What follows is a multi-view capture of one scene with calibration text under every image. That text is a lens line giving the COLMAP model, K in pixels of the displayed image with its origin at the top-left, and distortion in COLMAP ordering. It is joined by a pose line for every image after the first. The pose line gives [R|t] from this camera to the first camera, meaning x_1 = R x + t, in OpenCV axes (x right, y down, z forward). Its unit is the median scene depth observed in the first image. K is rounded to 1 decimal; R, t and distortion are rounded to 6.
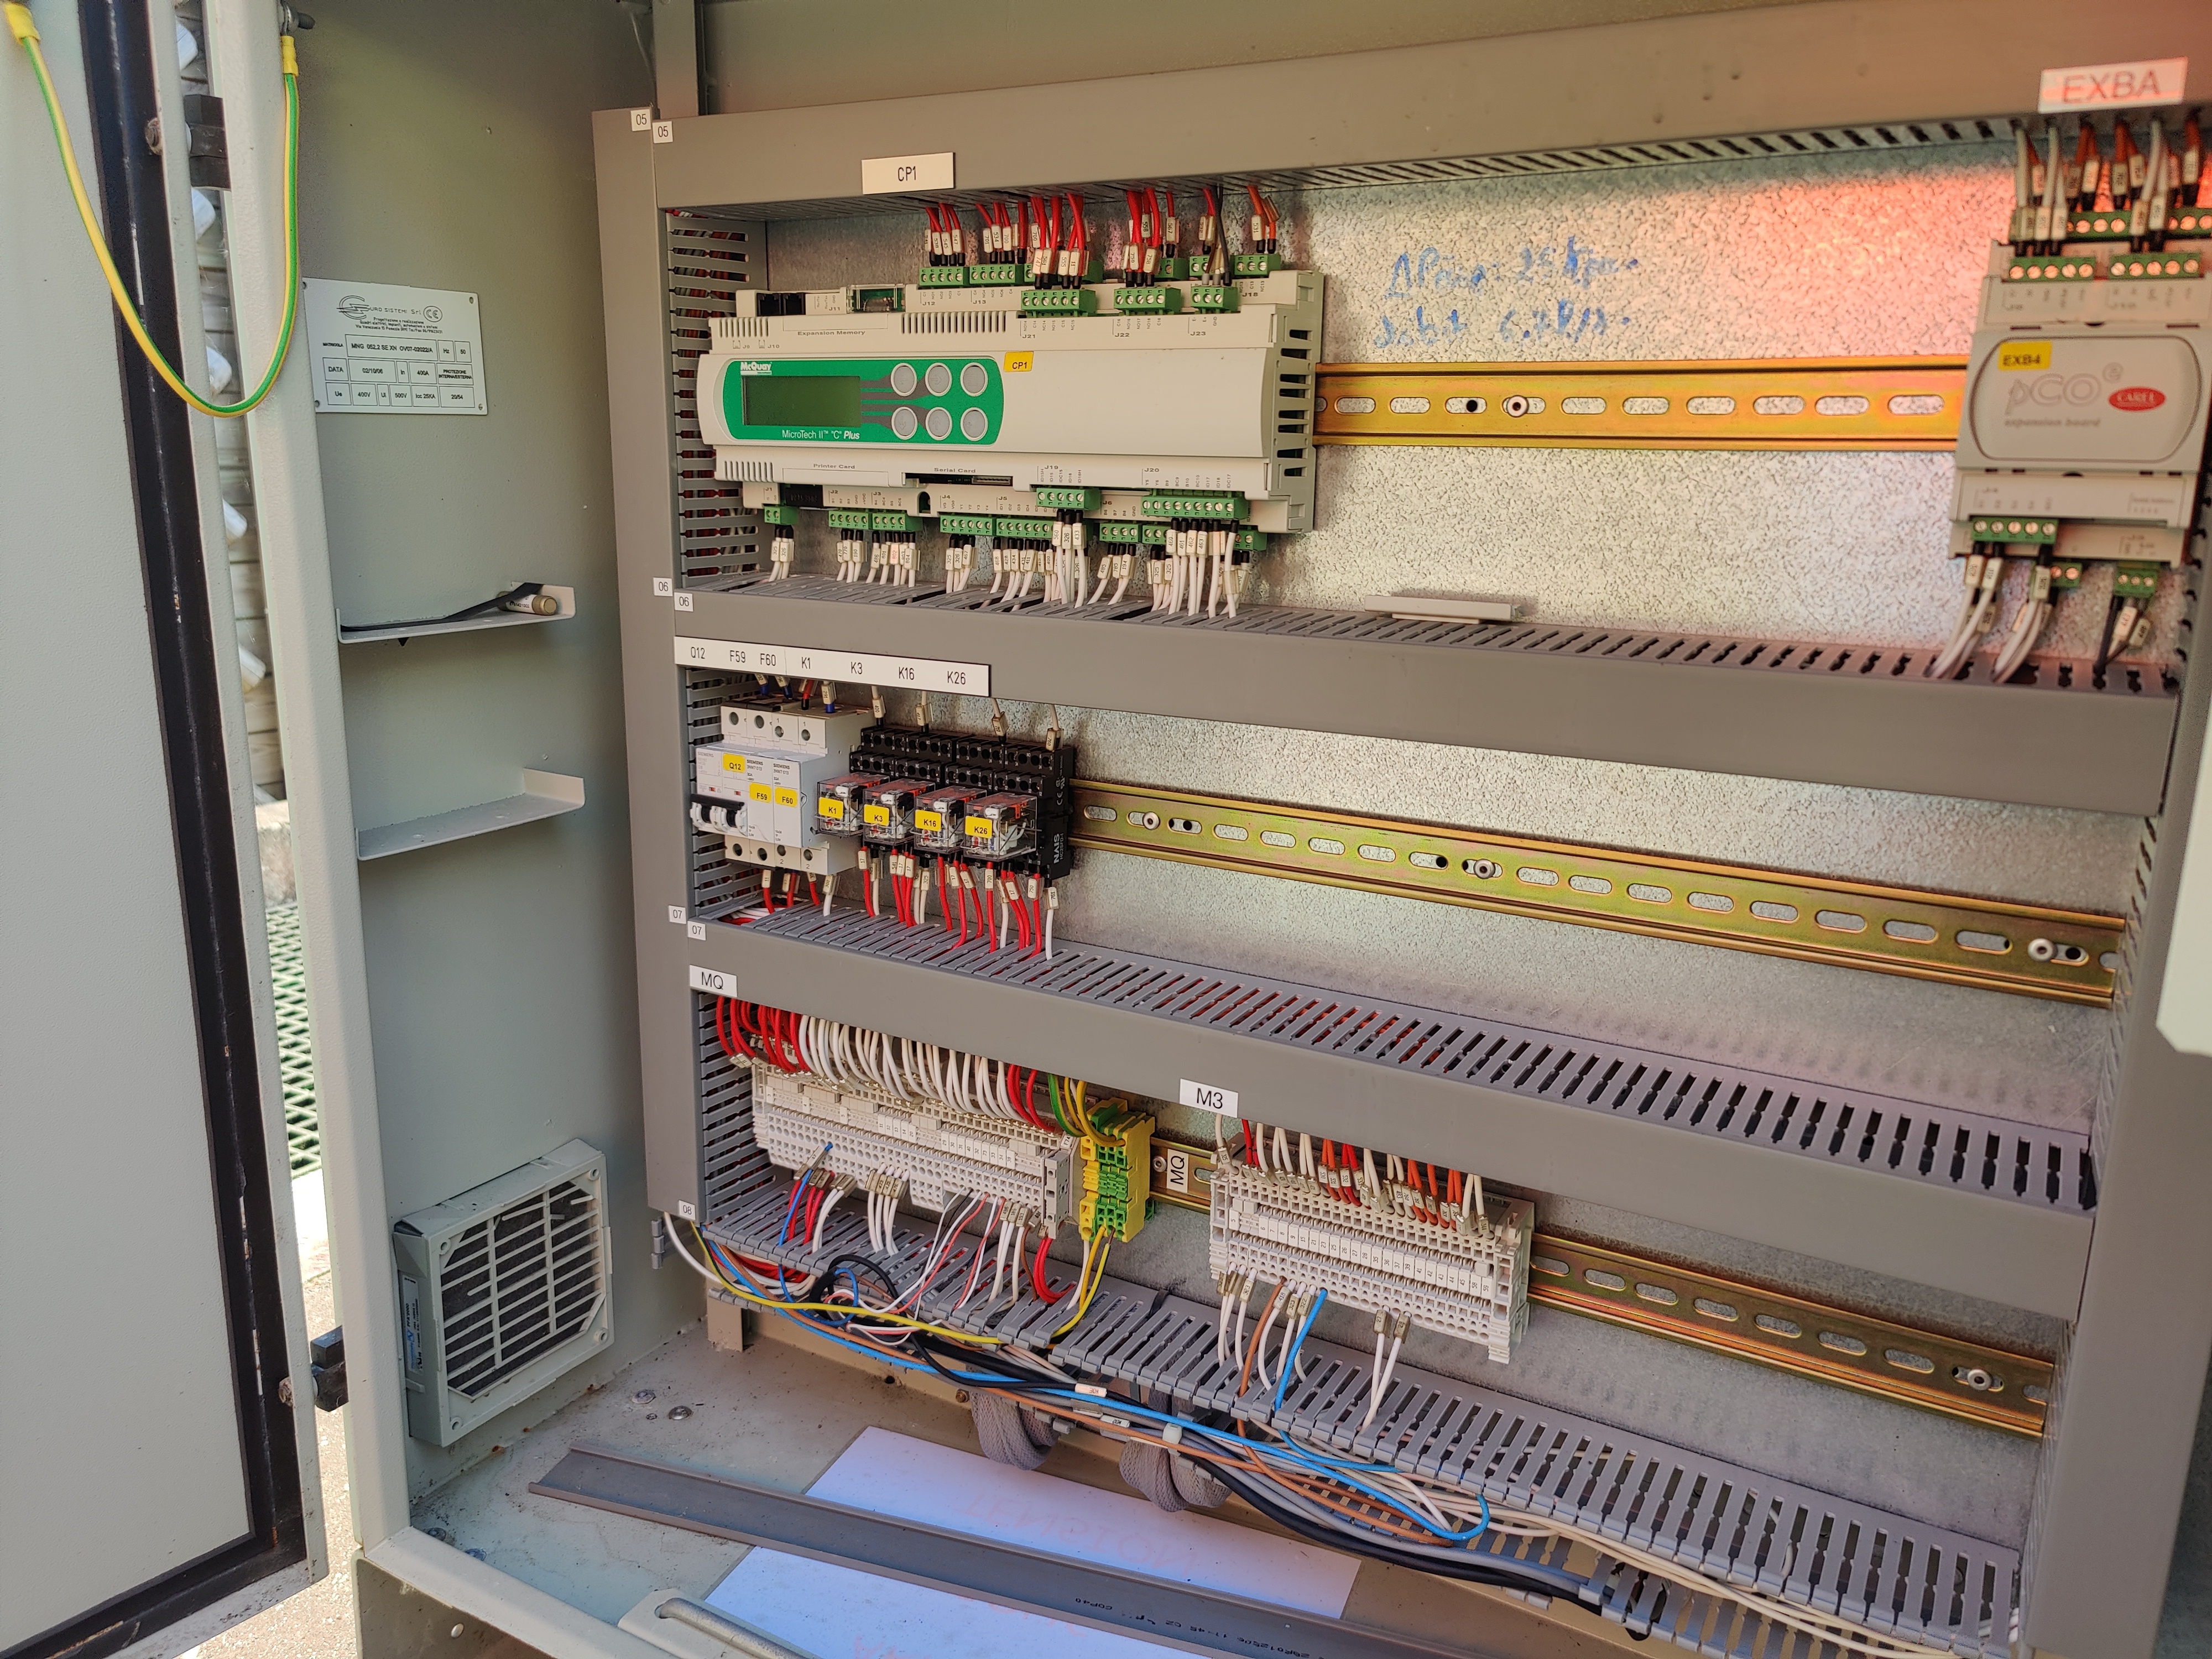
lens RADIAL K [[1616.4, 0, 1107.1], [0, 1616.4, 818.5], [0, 0, 1]] dist [0.024940, -0.012330]
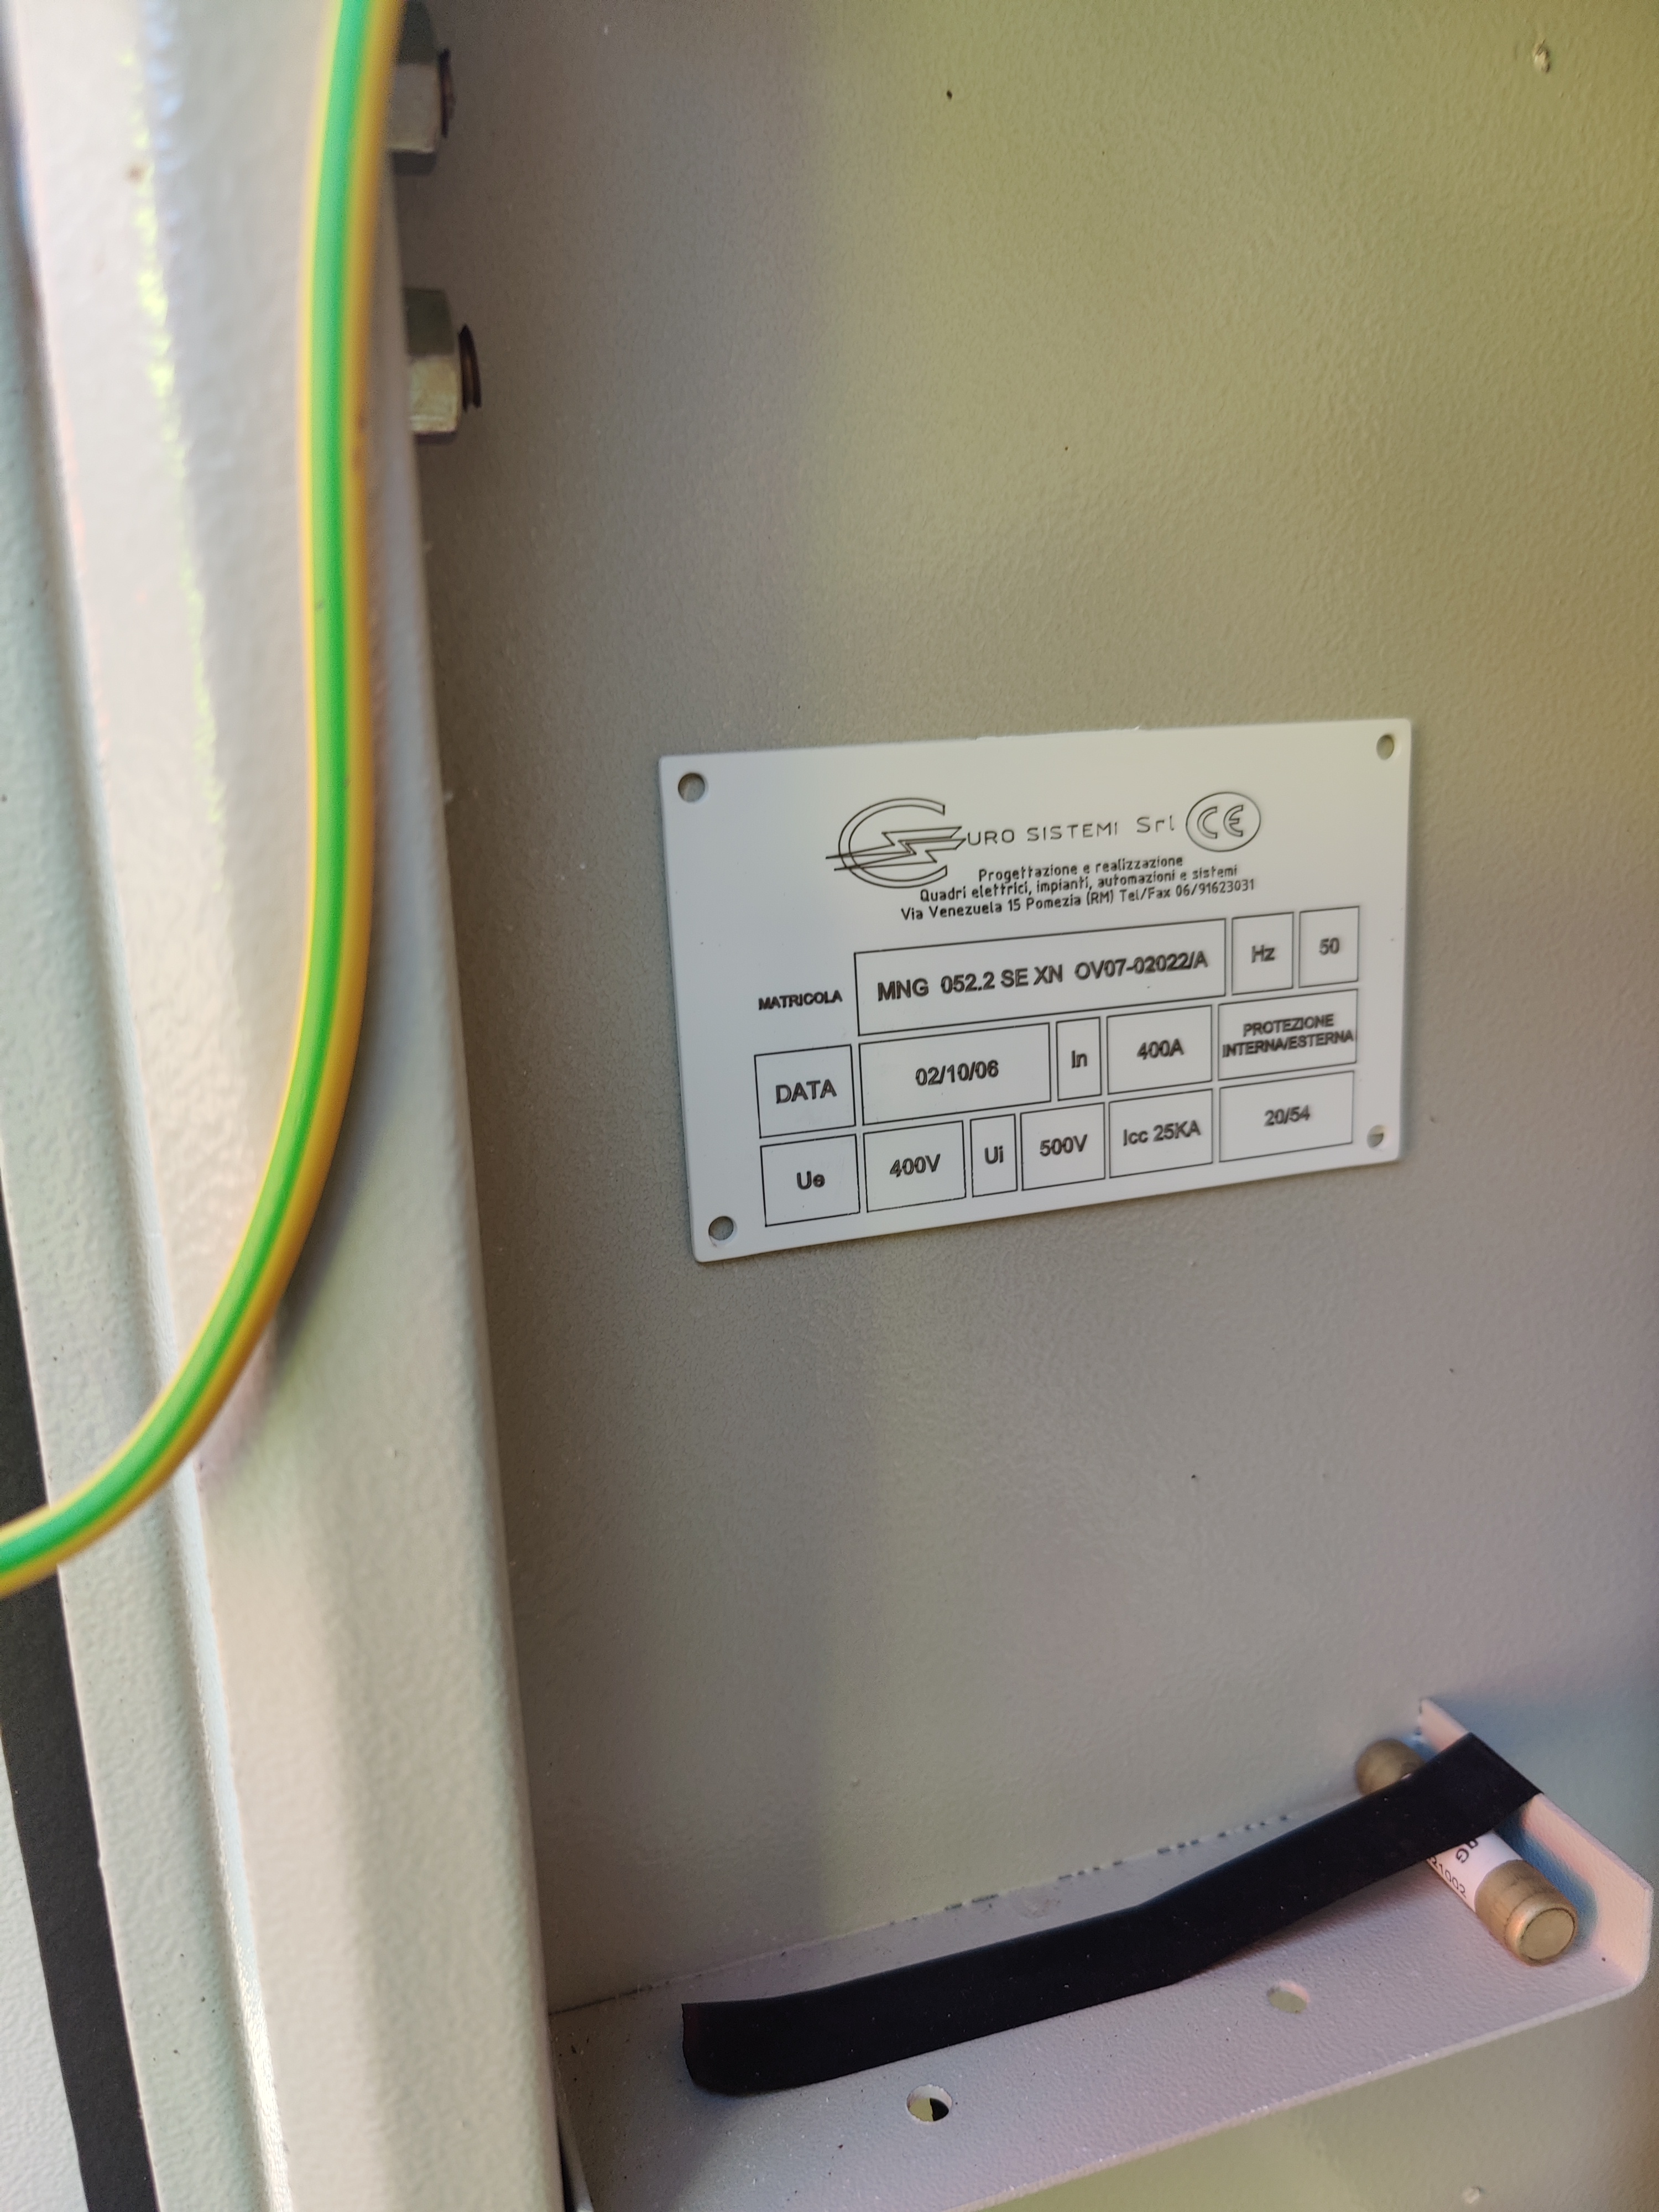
lens RADIAL K [[1616.4, 0, 827.5], [0, 1616.4, 1097.4], [0, 0, 1]] dist [0.024940, -0.012330]
pose [[0.733479, 0.104519, -0.671628, -0.289136], [-0.106080, 0.993601, 0.038776, -0.274480], [0.671383, 0.042805, 0.739873, 0.783028]]
